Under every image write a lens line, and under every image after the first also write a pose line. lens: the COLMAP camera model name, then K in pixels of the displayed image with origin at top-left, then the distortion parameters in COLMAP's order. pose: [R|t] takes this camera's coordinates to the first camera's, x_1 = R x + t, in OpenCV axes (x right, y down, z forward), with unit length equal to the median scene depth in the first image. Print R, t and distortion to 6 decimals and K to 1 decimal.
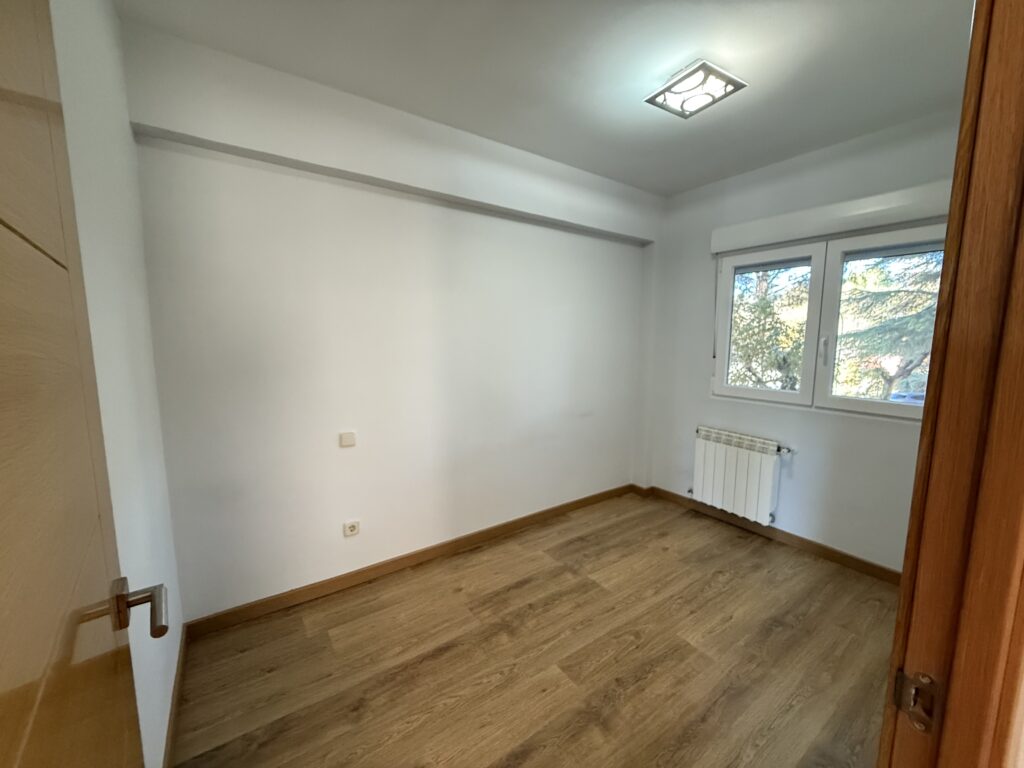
lens RADIAL K [[404.8, 0, 511.9], [0, 404.8, 385.7], [0, 0, 1]] dist [-0.000108, -0.000435]
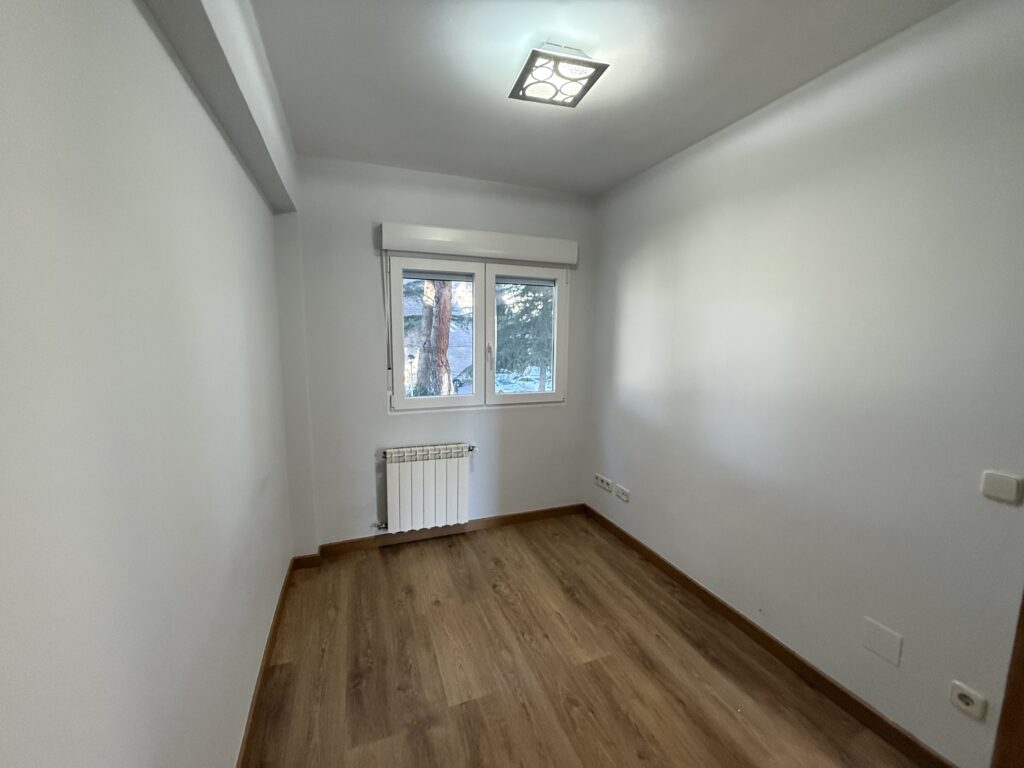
lens RADIAL K [[404.8, 0, 511.9], [0, 404.8, 385.7], [0, 0, 1]] dist [-0.000108, -0.000435]
pose [[0.244650, -0.124018, 0.961648, -0.353704], [0.107327, 0.989156, 0.100261, -0.114872], [-0.963653, 0.078682, 0.255307, 0.642184]]
